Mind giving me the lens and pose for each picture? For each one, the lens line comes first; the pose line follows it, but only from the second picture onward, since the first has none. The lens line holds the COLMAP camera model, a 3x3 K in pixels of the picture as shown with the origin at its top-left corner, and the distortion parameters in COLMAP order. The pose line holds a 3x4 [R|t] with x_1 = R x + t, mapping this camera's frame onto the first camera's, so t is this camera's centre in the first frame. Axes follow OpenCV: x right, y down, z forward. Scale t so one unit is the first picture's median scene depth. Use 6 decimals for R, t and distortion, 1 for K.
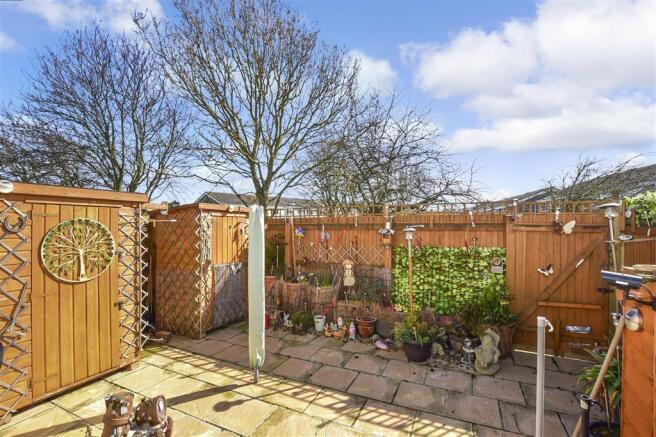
lens RADIAL K [[296.9, 0, 328.7], [0, 296.9, 216.6], [0, 0, 1]] dist [-0.035157, 0.007346]
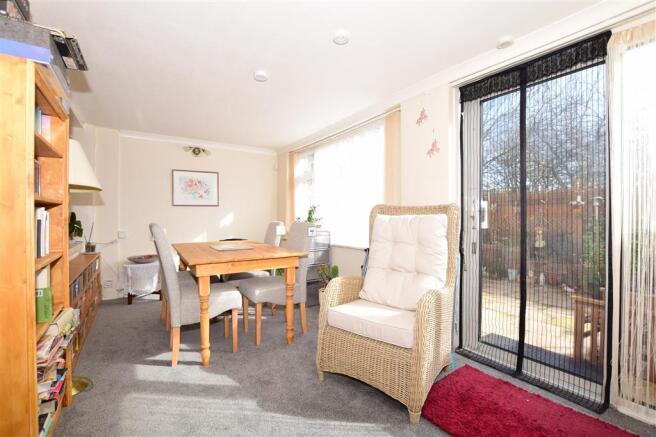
lens RADIAL K [[296.9, 0, 328.7], [0, 296.9, 216.6], [0, 0, 1]] dist [-0.035157, 0.007346]
pose [[0.846768, 0.005829, -0.531930, -0.031639], [0.002489, 0.999886, 0.014919, 0.081451], [0.531956, -0.013957, 0.846657, -0.522169]]
